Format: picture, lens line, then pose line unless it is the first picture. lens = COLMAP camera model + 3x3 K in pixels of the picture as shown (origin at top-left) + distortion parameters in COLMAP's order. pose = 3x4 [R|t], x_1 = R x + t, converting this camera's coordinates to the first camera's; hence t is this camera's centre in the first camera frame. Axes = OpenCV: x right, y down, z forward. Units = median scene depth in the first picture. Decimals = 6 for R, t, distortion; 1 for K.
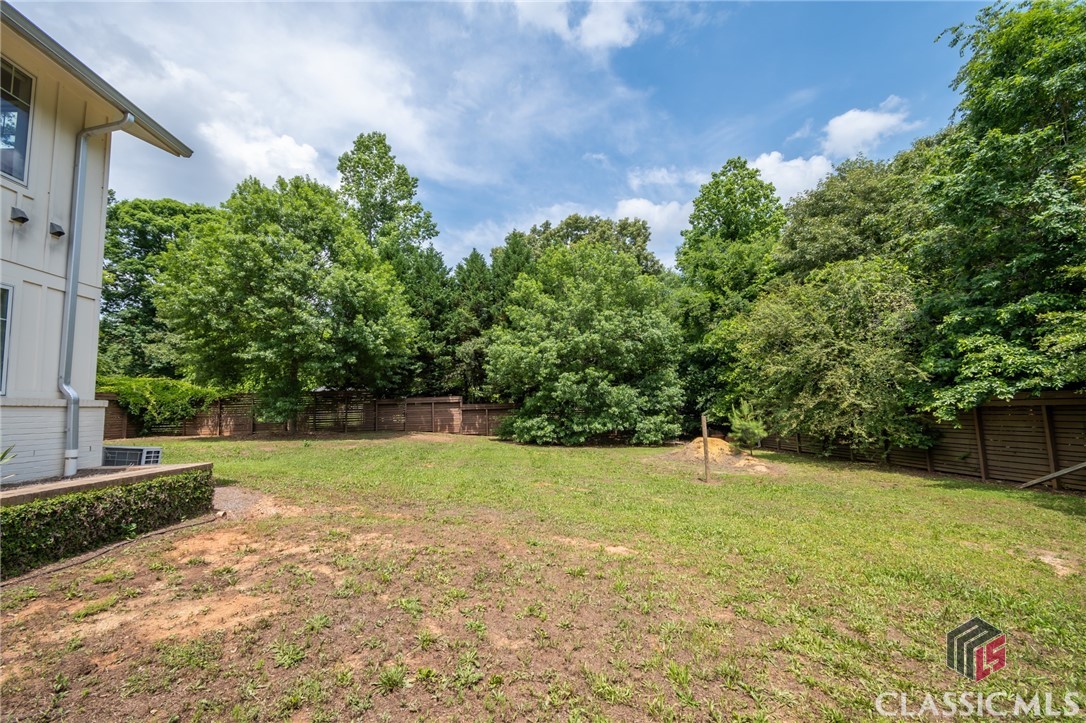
lens RADIAL K [[471.6, 0, 543.0], [0, 471.6, 361.5], [0, 0, 1]] dist [0.000041, 0.000032]
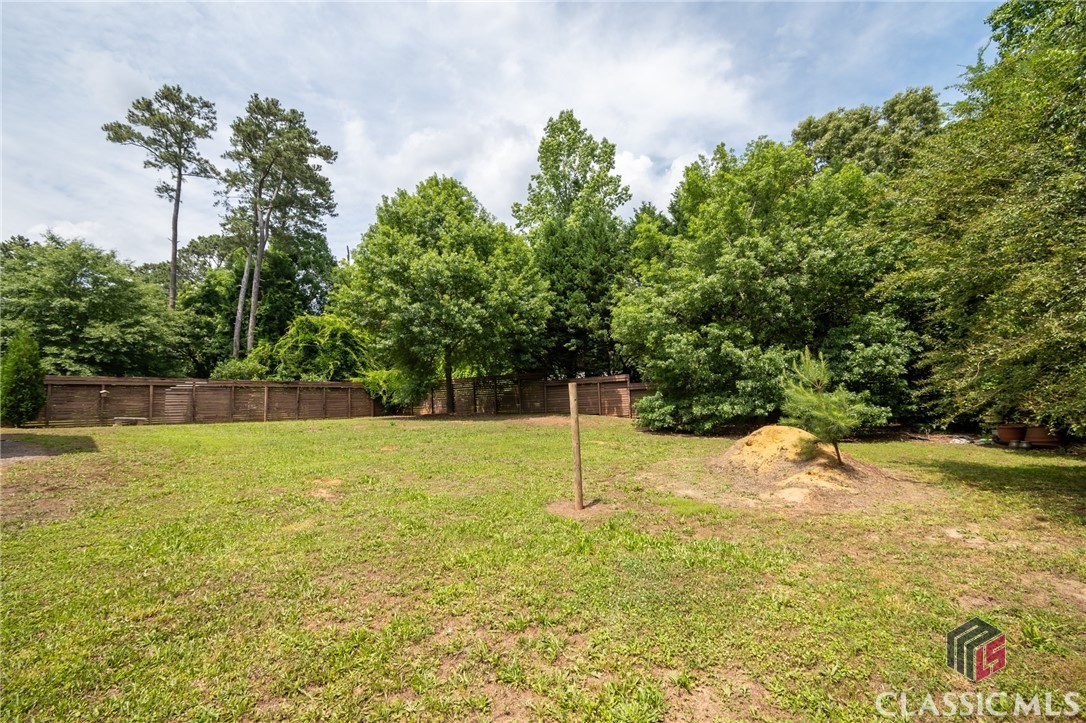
lens RADIAL K [[471.6, 0, 543.0], [0, 471.6, 361.5], [0, 0, 1]] dist [0.000041, 0.000032]
pose [[0.779101, -0.057440, -0.624261, 0.303621], [0.077269, 0.996999, 0.004698, 0.041545], [0.622118, -0.051897, 0.781202, 0.272754]]
